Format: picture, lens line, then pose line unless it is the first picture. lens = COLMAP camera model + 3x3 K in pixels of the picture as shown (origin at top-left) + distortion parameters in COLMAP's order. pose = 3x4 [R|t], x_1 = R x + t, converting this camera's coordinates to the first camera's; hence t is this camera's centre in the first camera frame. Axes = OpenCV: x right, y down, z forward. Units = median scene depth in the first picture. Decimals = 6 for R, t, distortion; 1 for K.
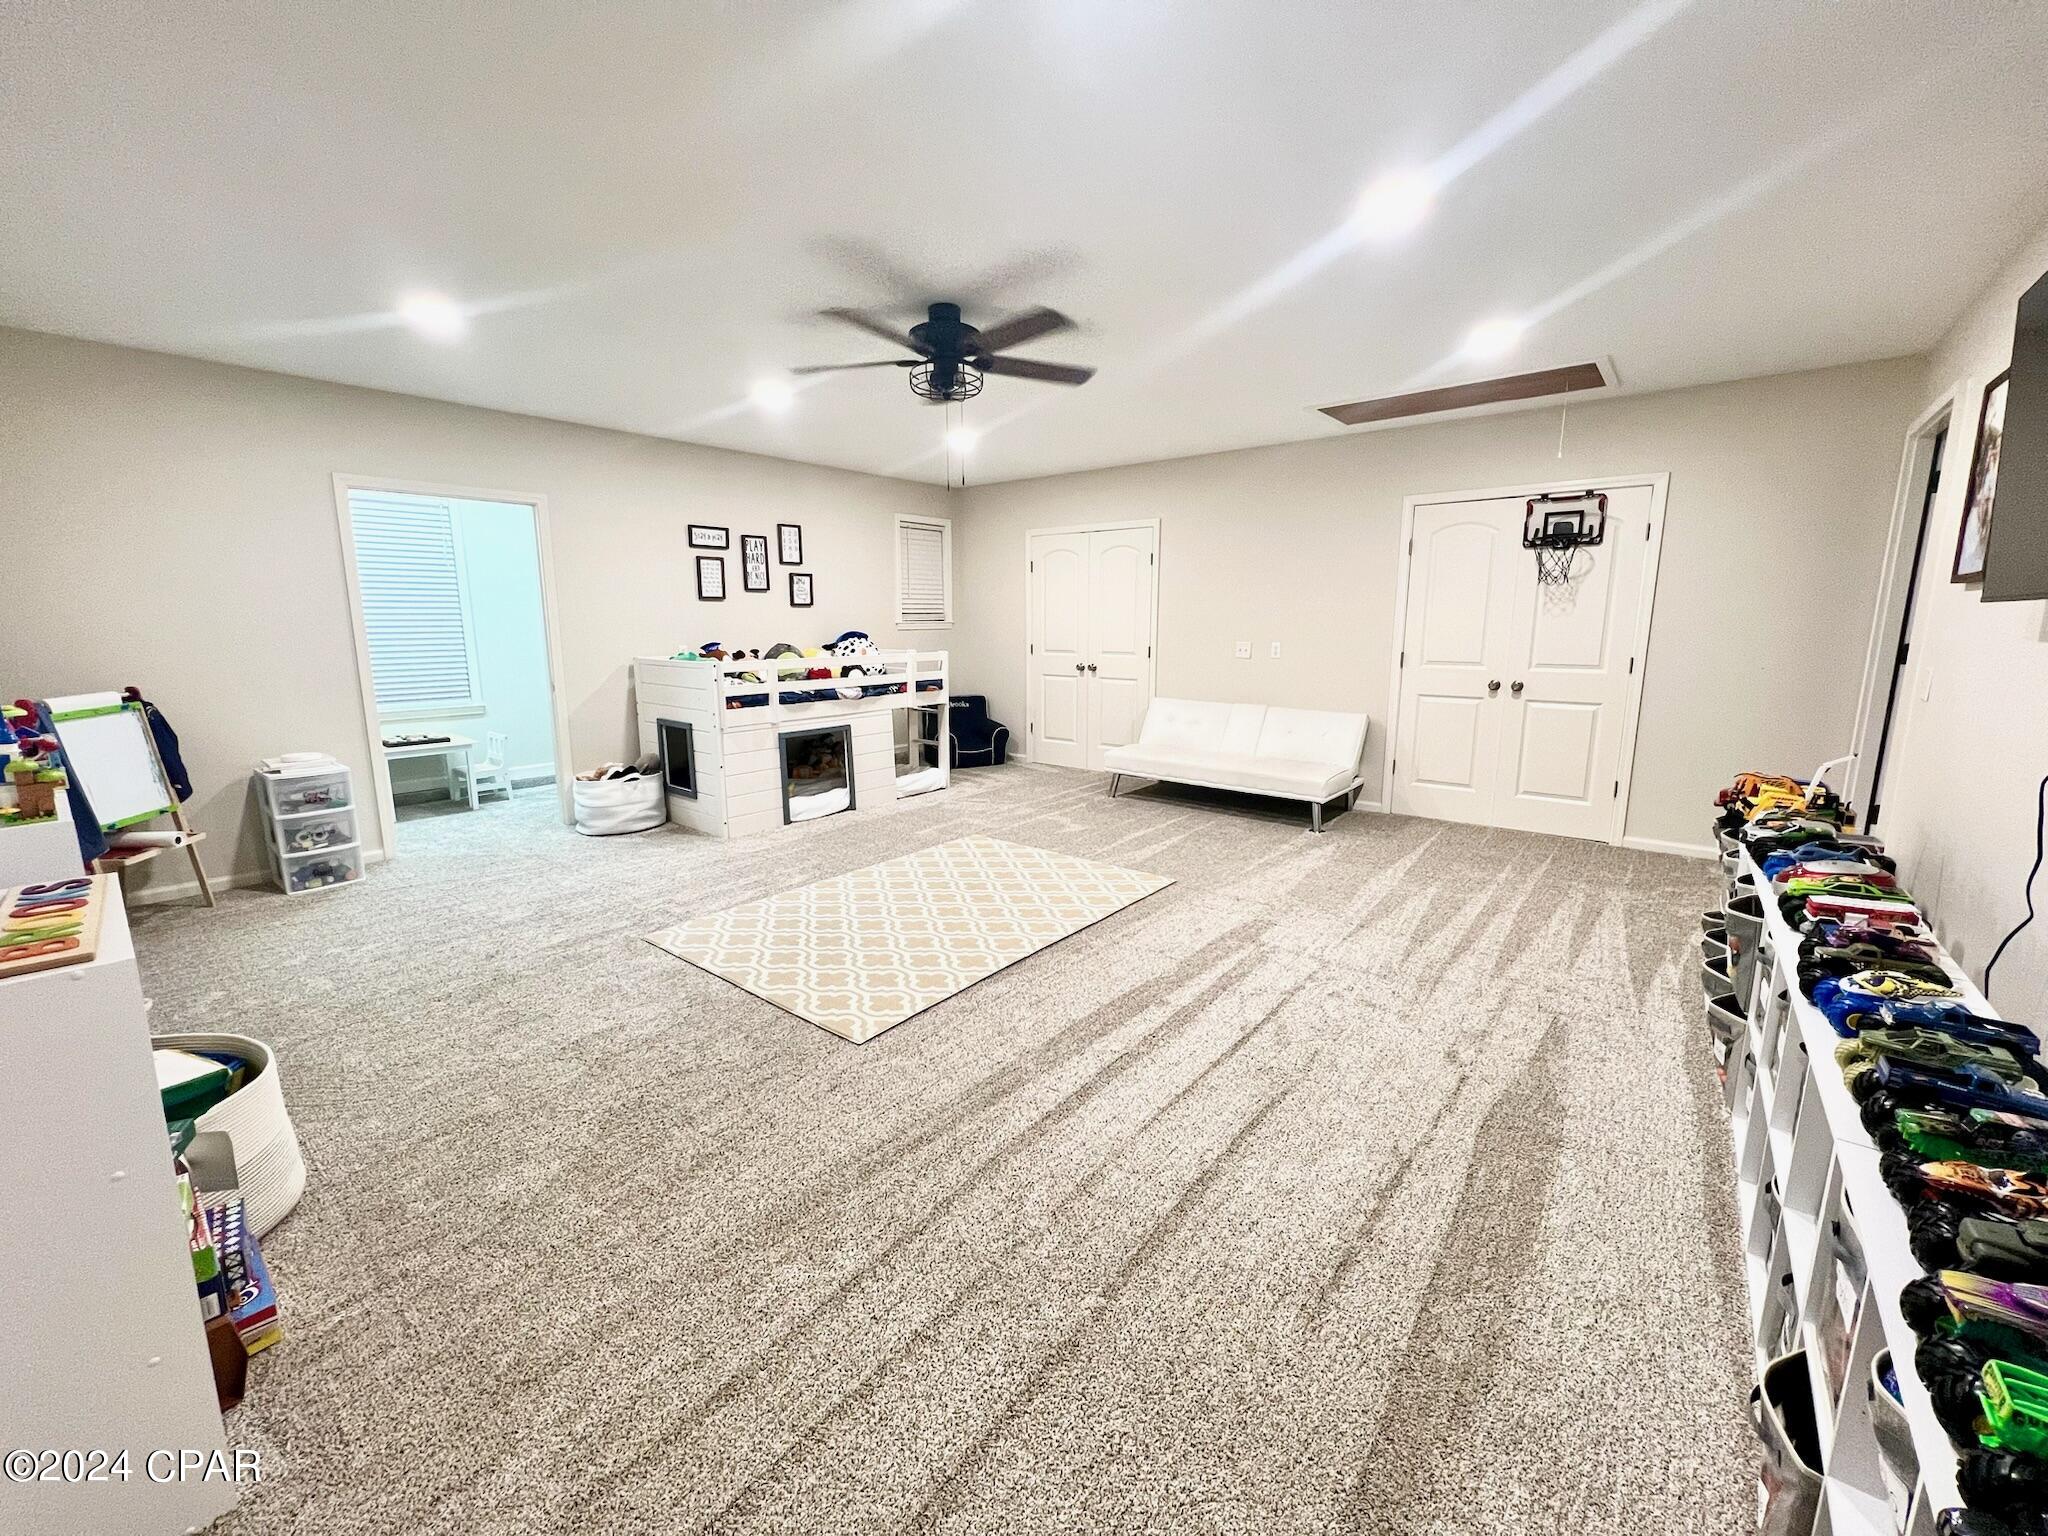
lens RADIAL K [[824.7, 0, 1017.7], [0, 824.7, 767.5], [0, 0, 1]] dist [0.004650, -0.000273]
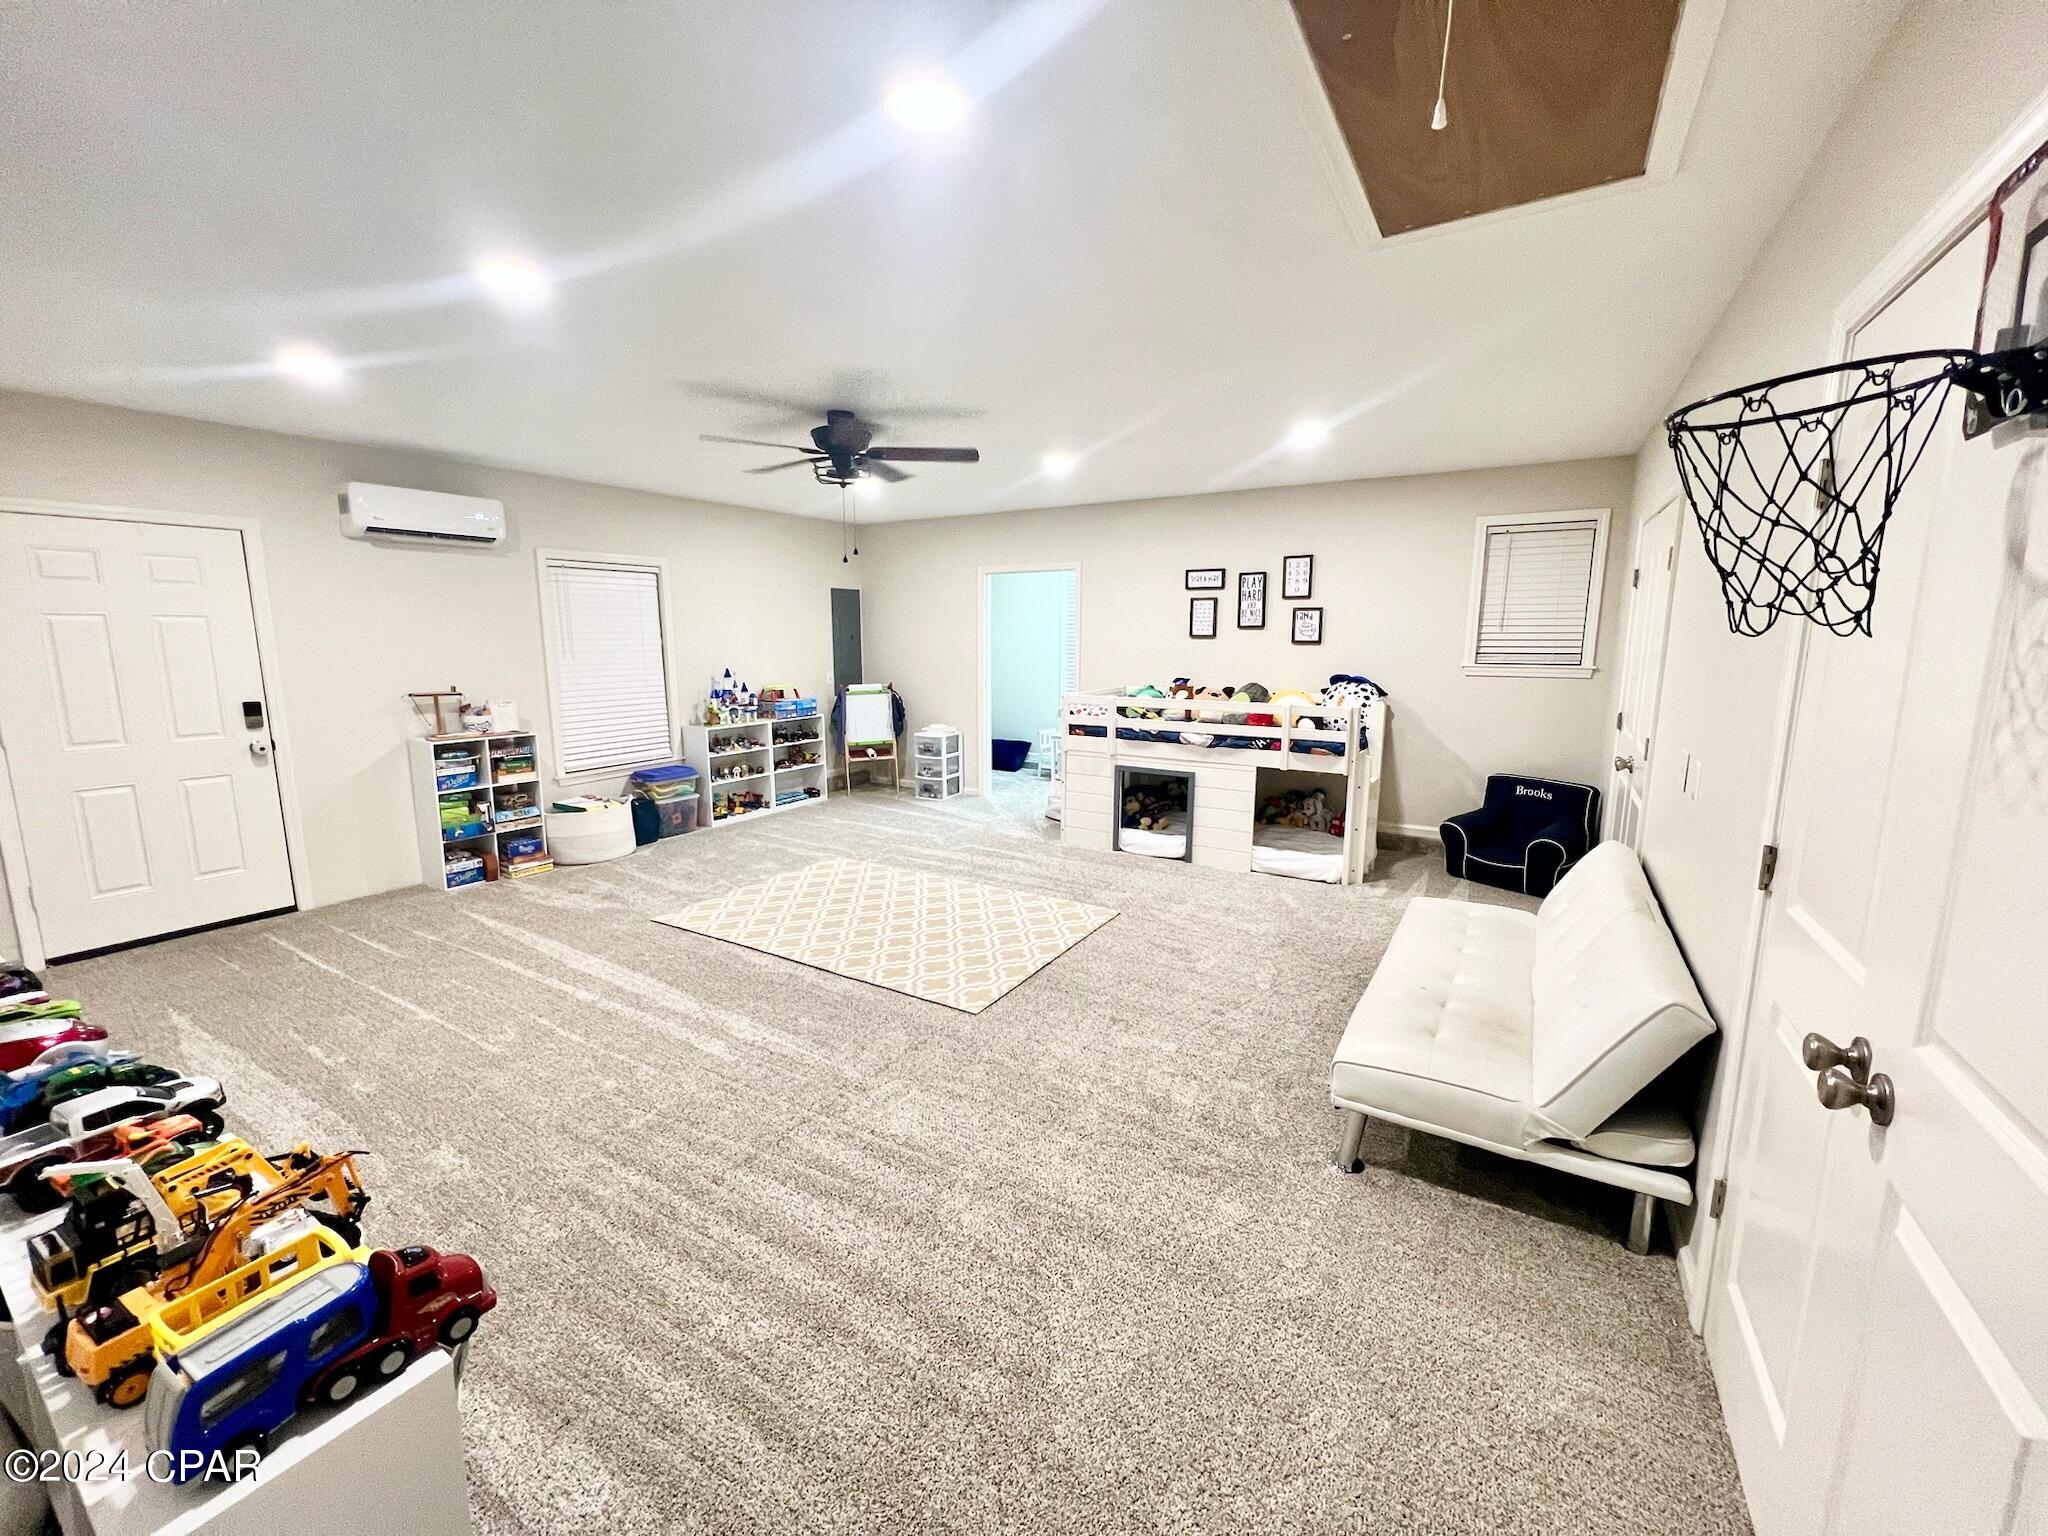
lens RADIAL K [[824.7, 0, 1028.9], [0, 824.7, 774.0], [0, 0, 1]] dist [0.004650, -0.000273]
pose [[0.138423, 0.170866, -0.975522, 0.730032], [-0.179777, 0.972975, 0.144910, -0.162133], [0.973920, 0.155318, 0.165400, 0.703086]]
